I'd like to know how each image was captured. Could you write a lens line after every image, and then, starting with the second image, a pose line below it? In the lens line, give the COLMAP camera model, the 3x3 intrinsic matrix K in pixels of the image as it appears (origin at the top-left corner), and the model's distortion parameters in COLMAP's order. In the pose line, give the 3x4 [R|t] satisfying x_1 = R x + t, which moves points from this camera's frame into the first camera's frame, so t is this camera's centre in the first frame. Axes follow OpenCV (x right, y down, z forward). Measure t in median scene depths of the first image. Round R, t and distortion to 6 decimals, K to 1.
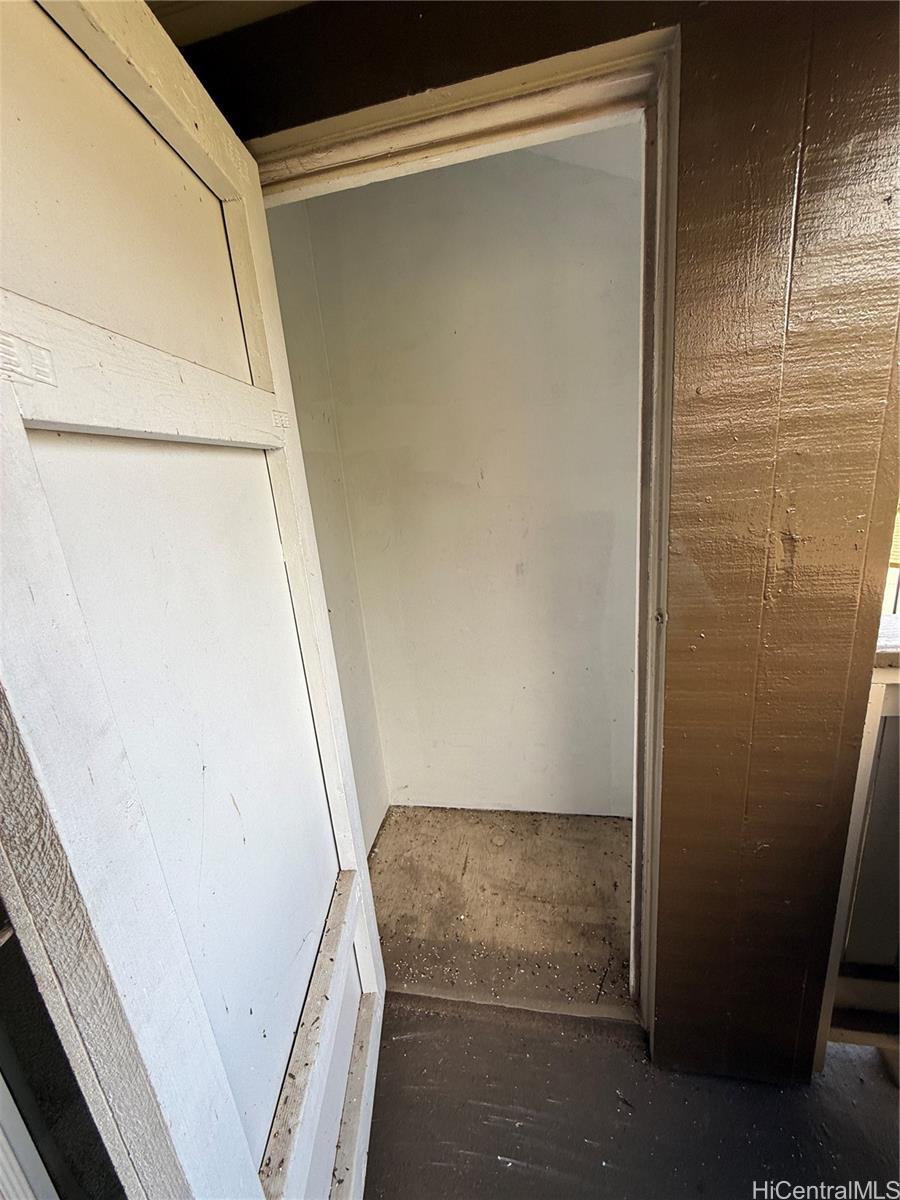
lens RADIAL K [[480.3, 0, 450.6], [0, 480.3, 603.0], [0, 0, 1]] dist [0.000092, 0.000427]
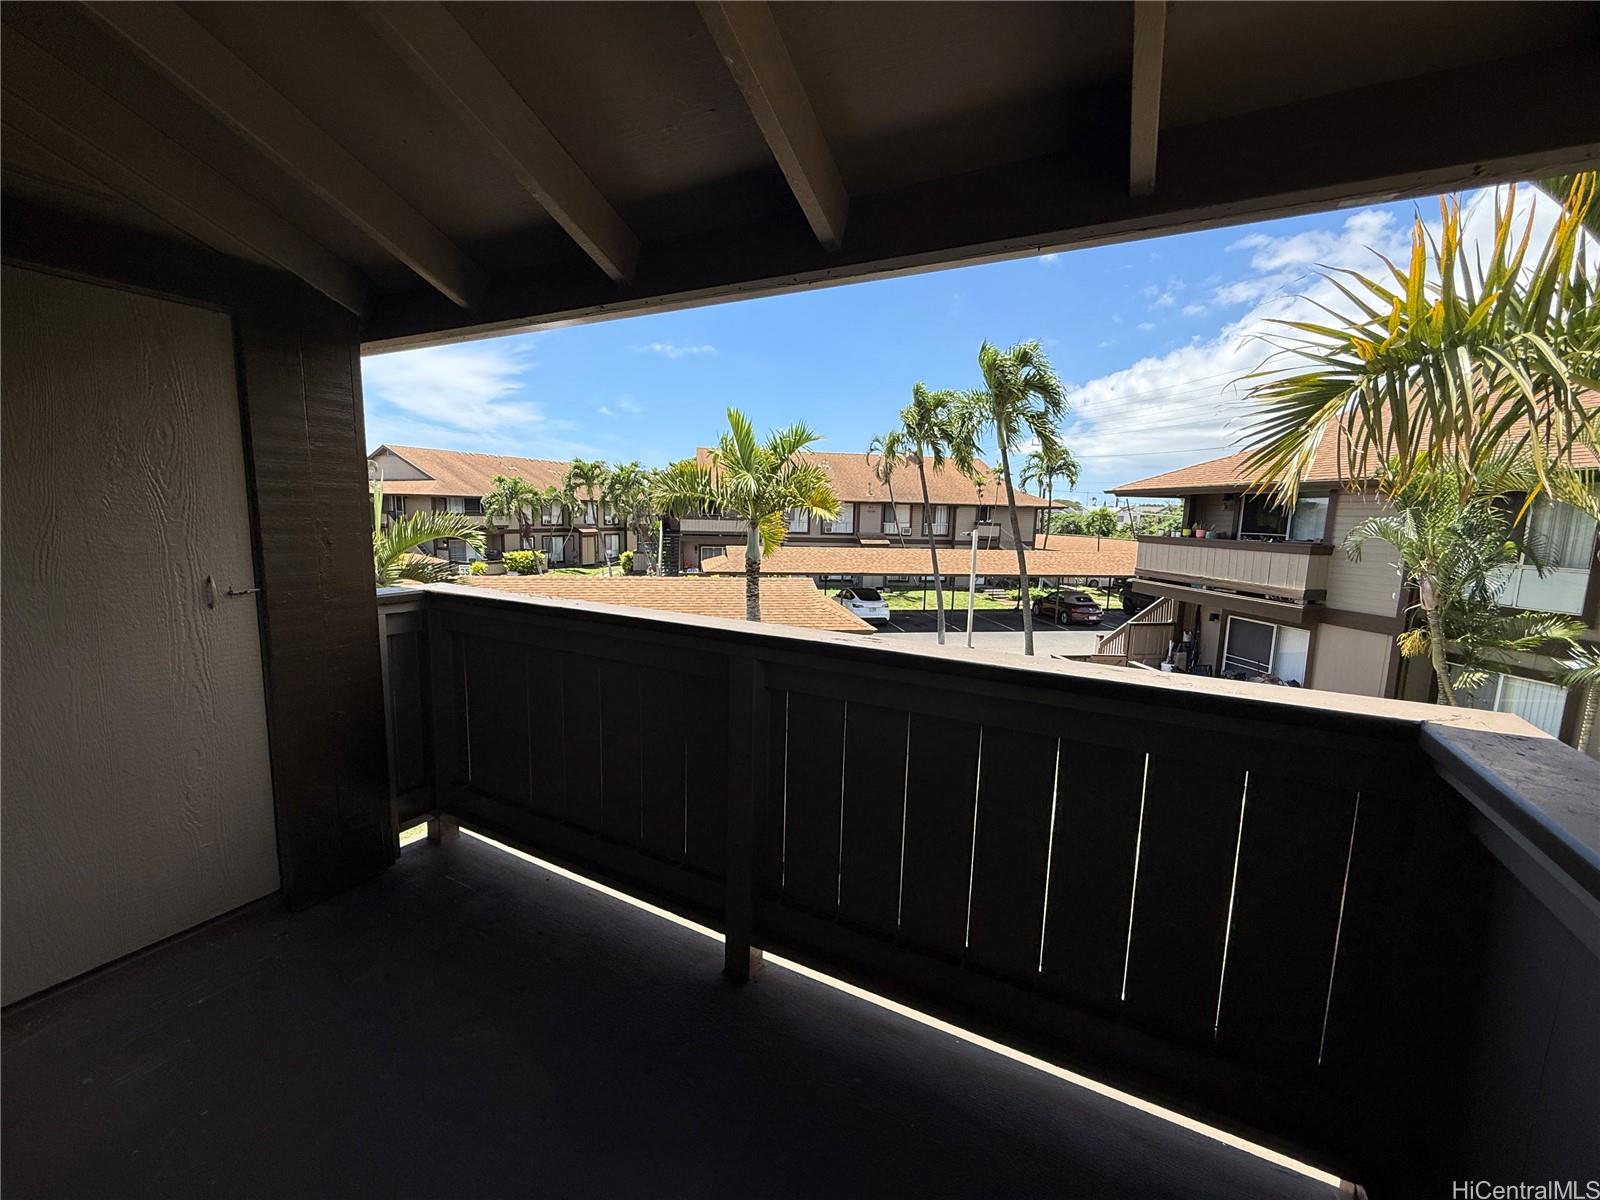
lens RADIAL K [[640.3, 0, 800.5], [0, 640.3, 601.7], [0, 0, 1]] dist [0.000092, 0.000427]
pose [[0.278744, -0.040554, 0.959509, -1.412044], [0.203944, 0.978819, -0.017877, 0.591410], [-0.938461, 0.200669, 0.281111, -1.669878]]
